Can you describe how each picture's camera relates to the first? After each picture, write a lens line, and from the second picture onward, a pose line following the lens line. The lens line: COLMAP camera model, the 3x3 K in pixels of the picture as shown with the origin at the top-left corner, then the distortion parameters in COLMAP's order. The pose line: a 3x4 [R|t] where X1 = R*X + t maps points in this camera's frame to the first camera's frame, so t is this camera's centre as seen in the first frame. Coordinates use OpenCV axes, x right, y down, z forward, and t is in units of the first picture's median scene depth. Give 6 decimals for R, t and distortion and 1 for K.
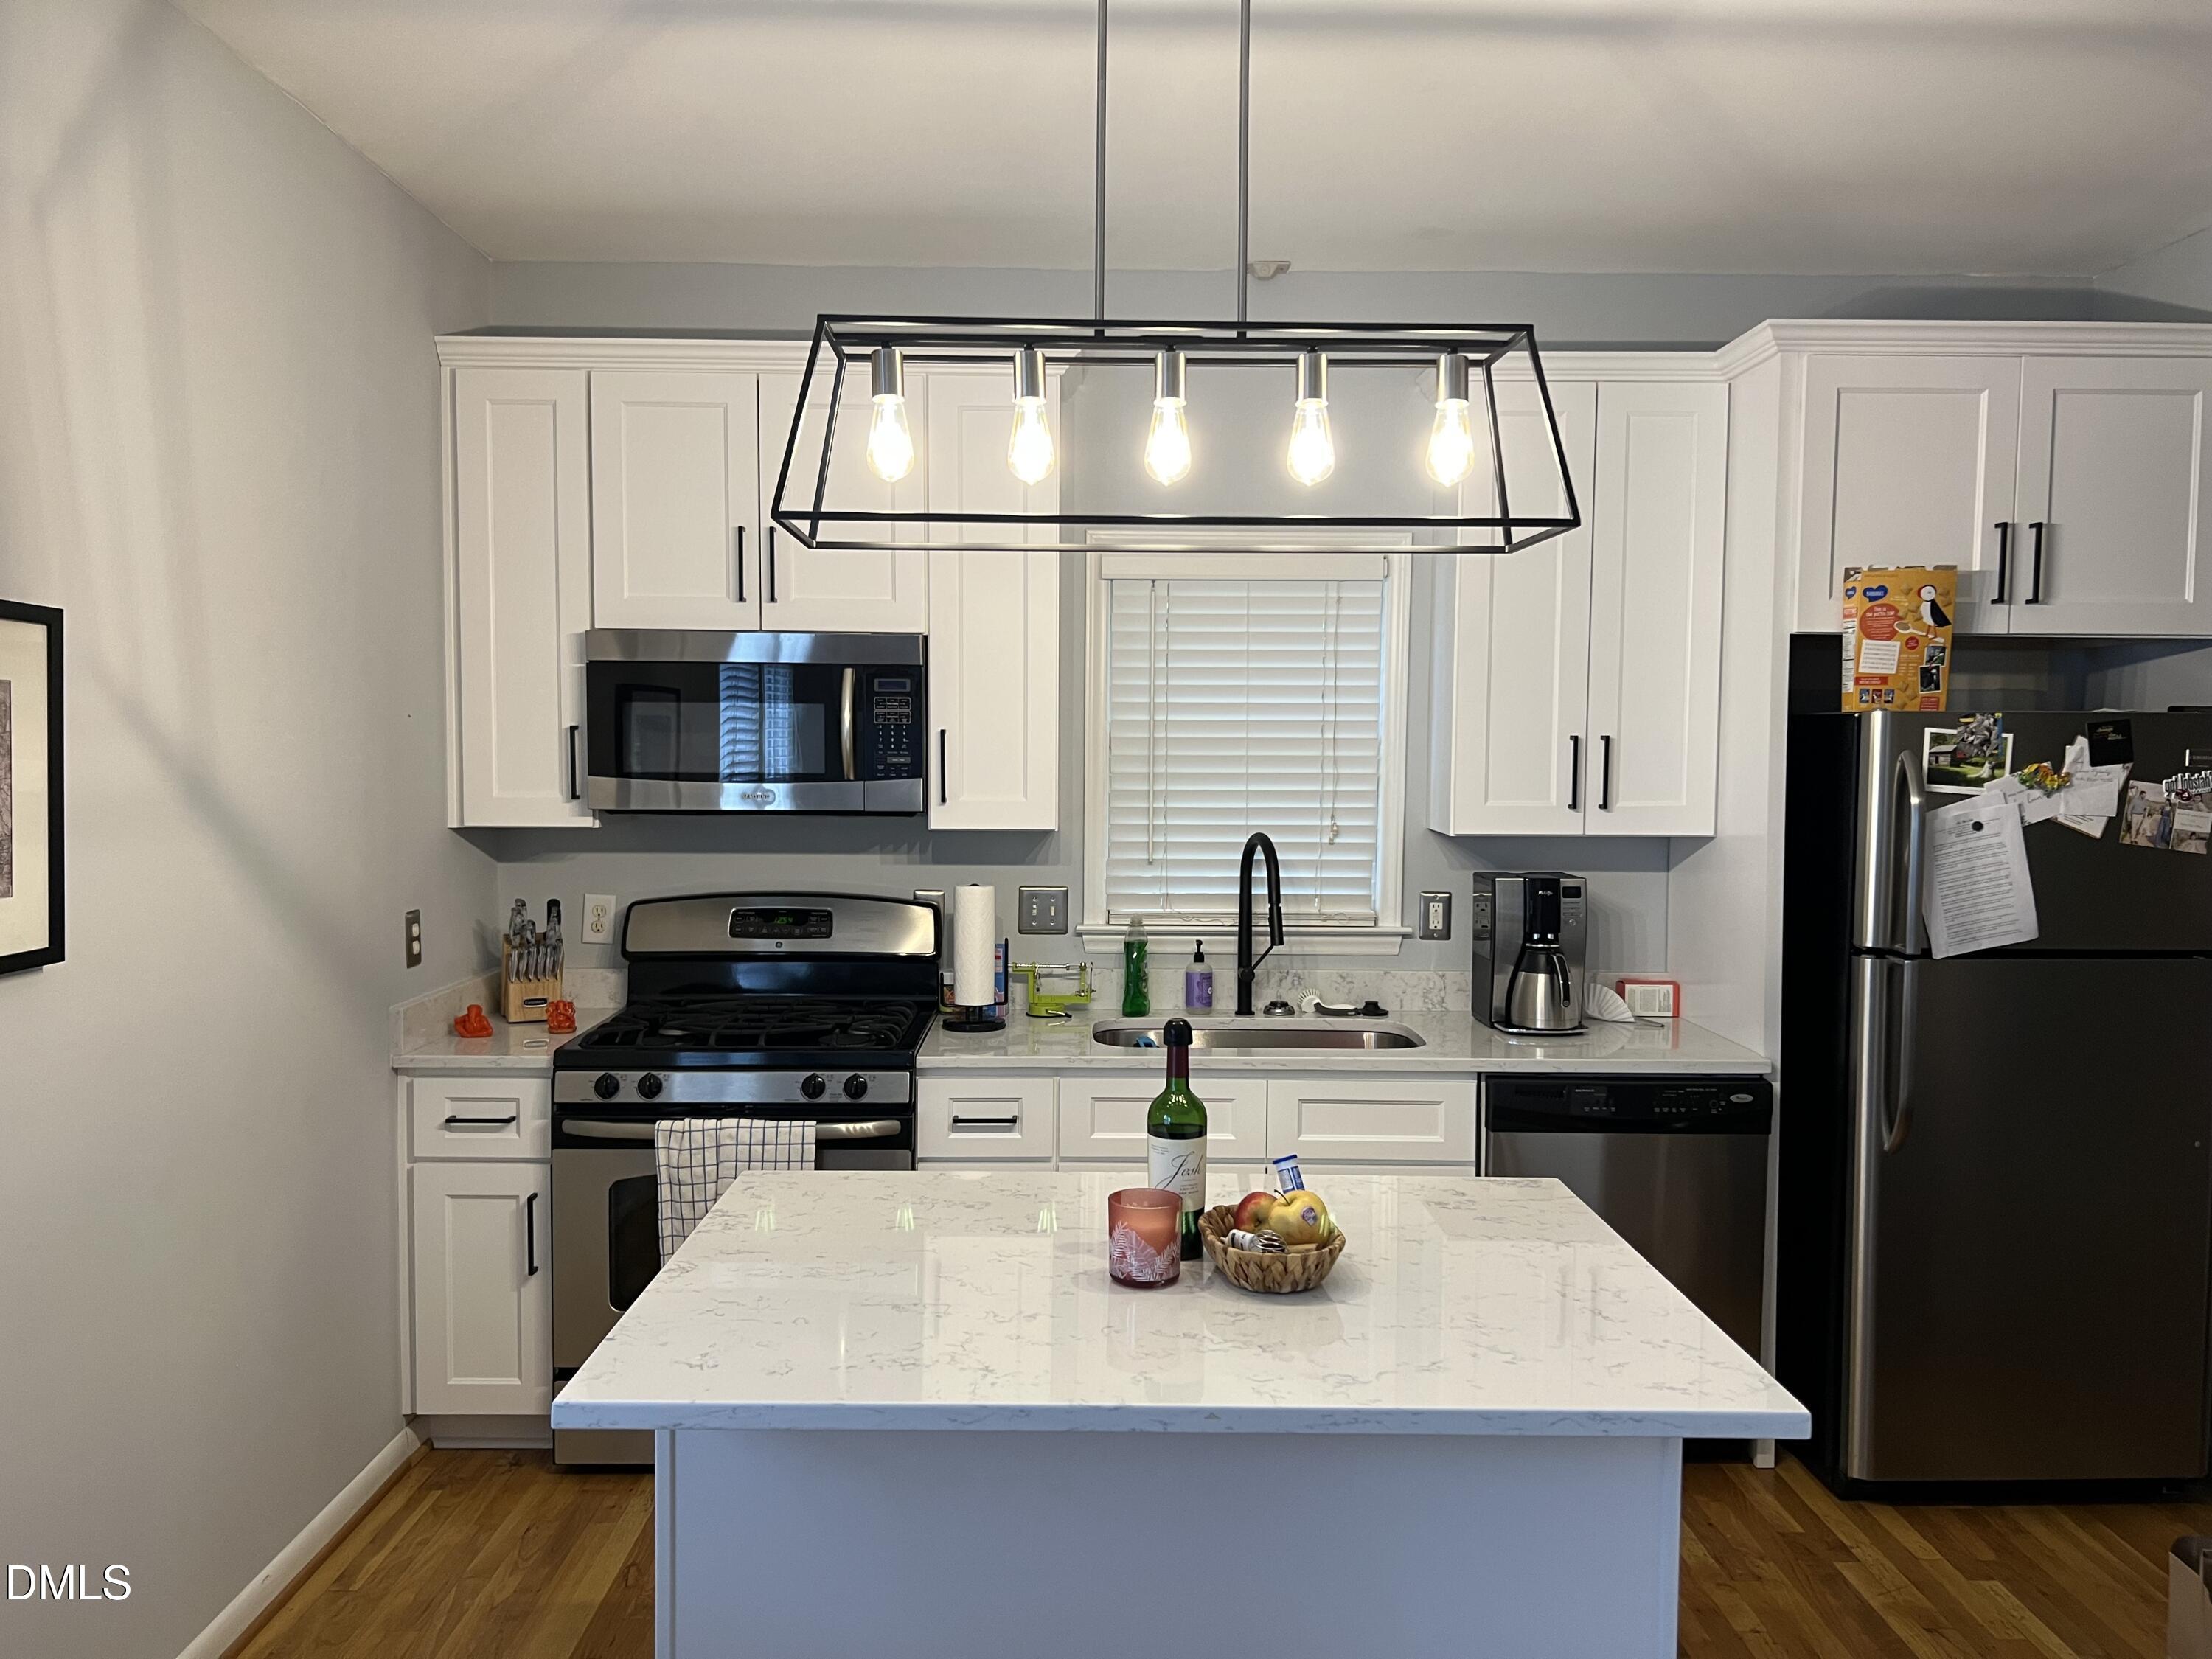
lens RADIAL K [[1653.1, 0, 1105.5], [0, 1653.1, 819.4], [0, 0, 1]] dist [0.090695, -0.135969]
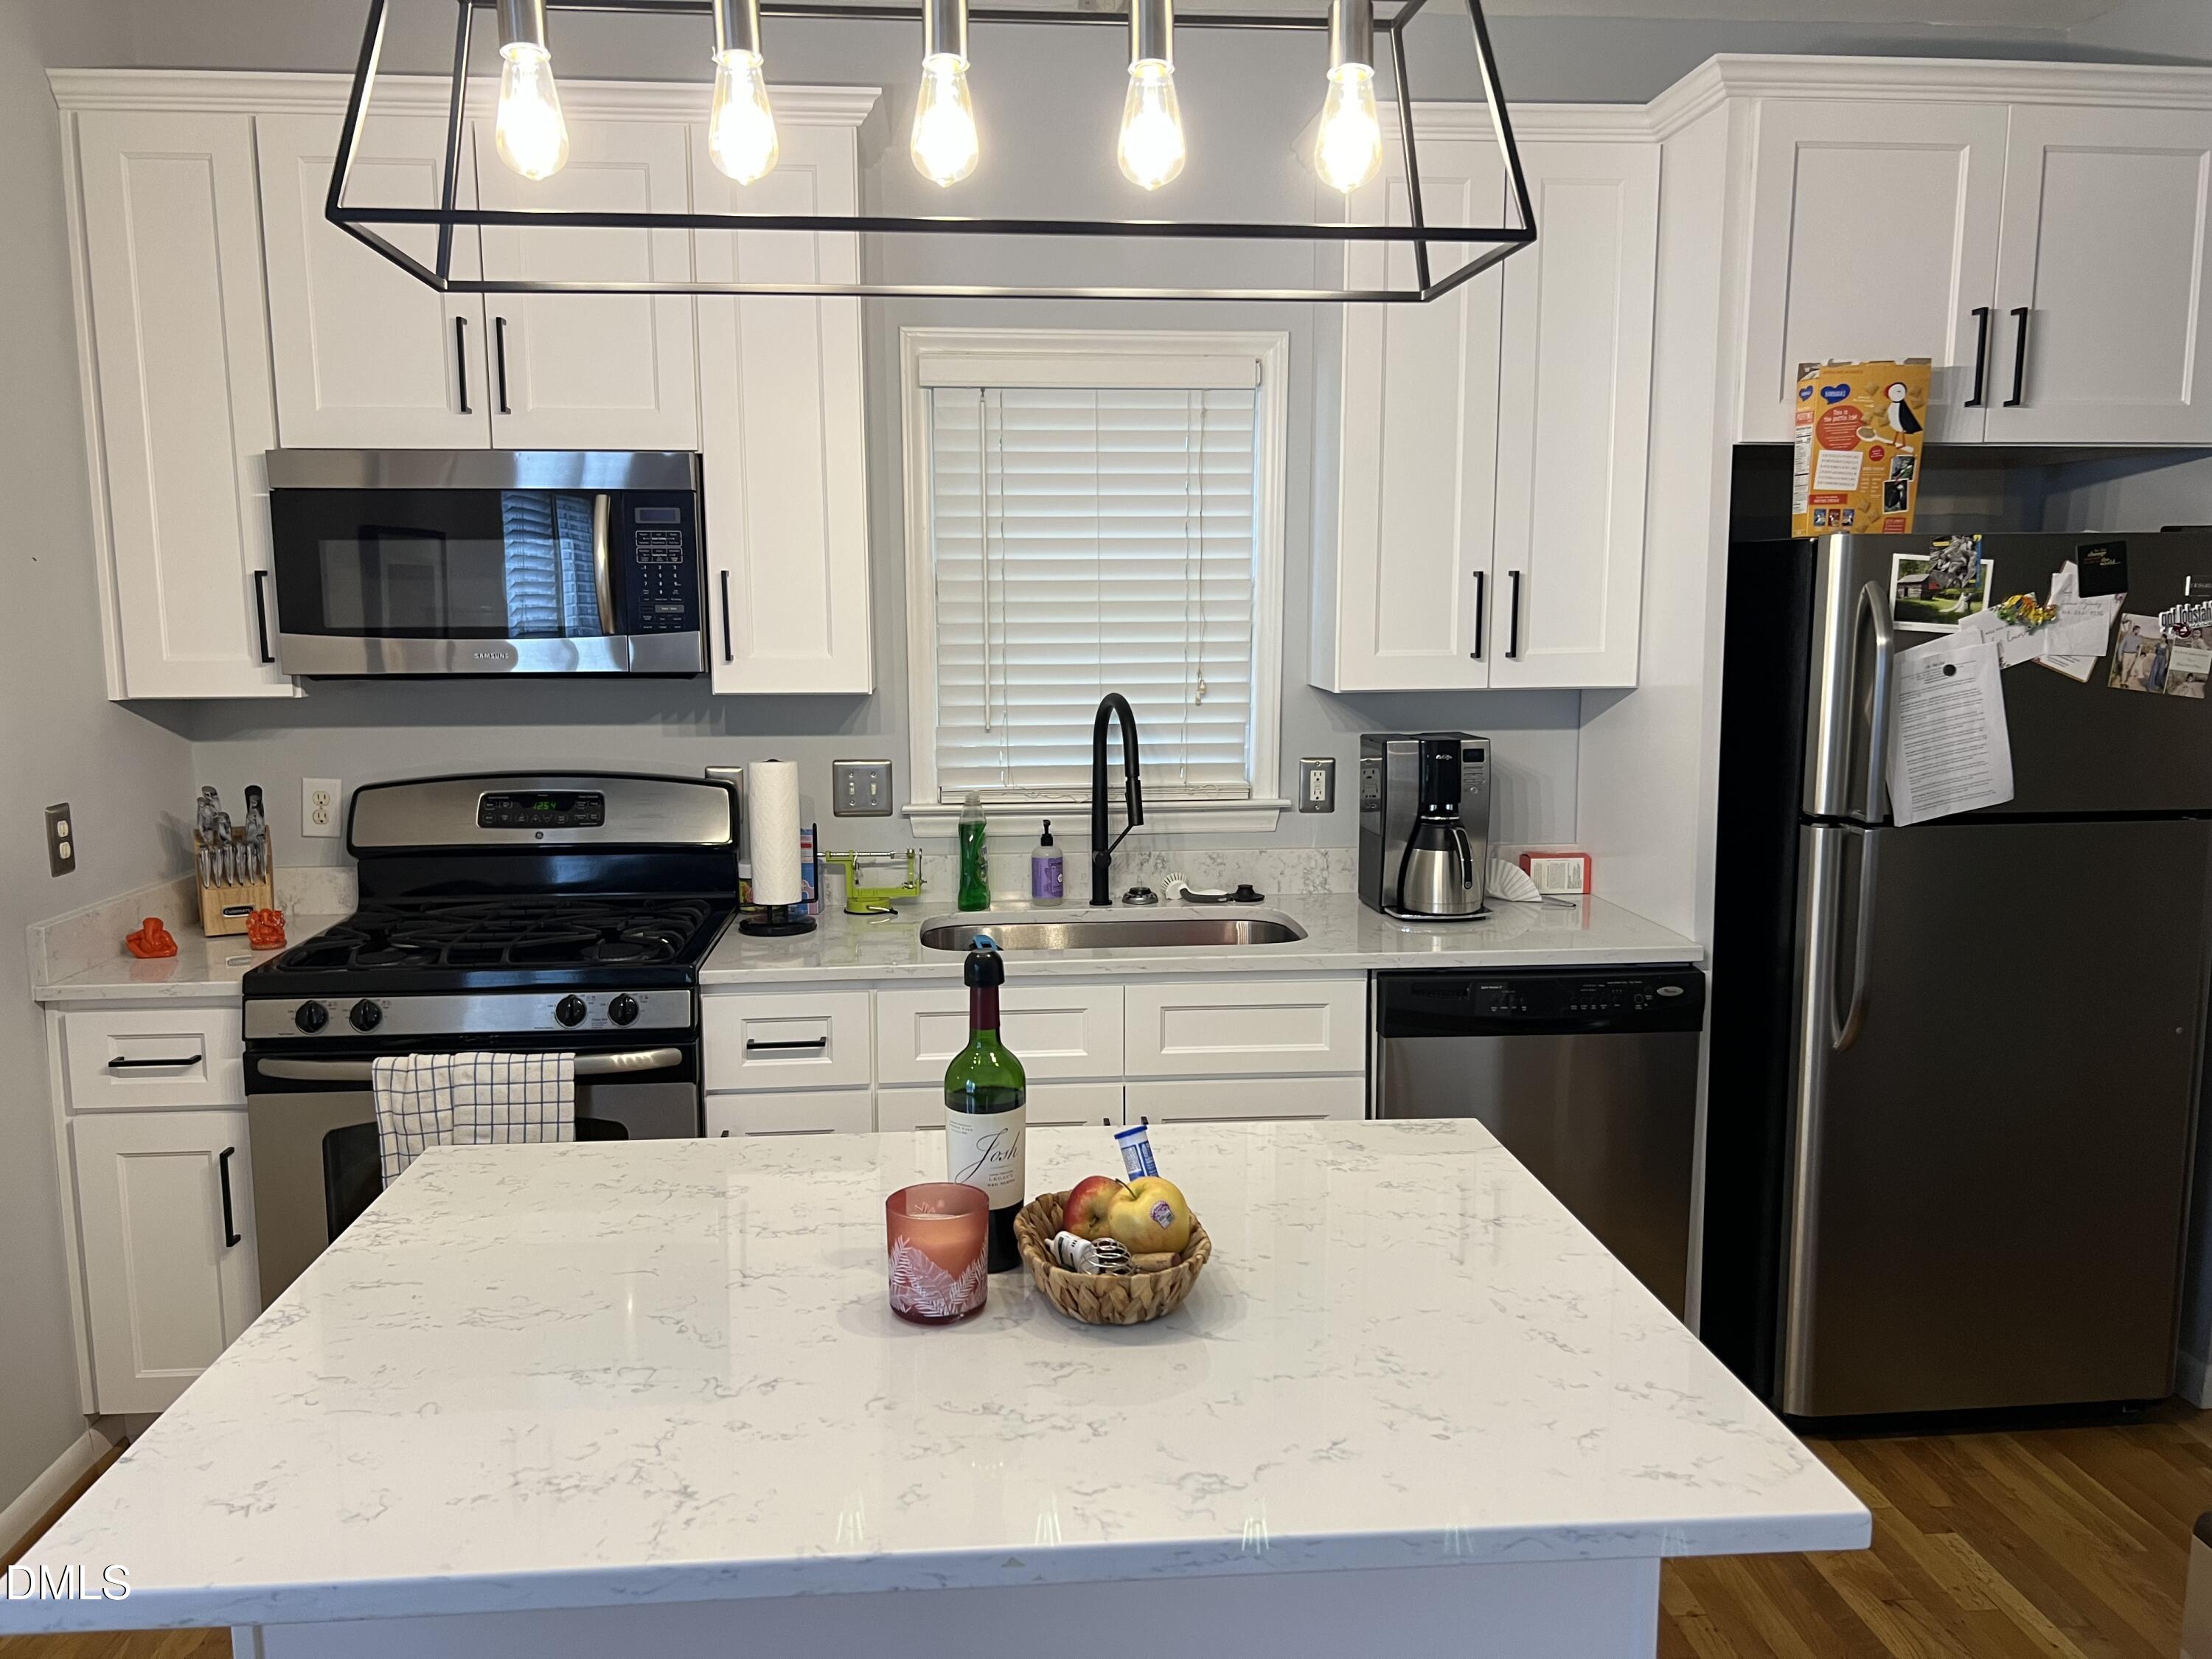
lens RADIAL K [[1653.1, 0, 1105.5], [0, 1653.1, 819.4], [0, 0, 1]] dist [0.090695, -0.135969]
pose [[0.997075, -0.020923, 0.073507, 0.027619], [0.014729, 0.996372, 0.083820, 0.001789], [-0.074994, -0.082492, 0.993766, 0.168298]]
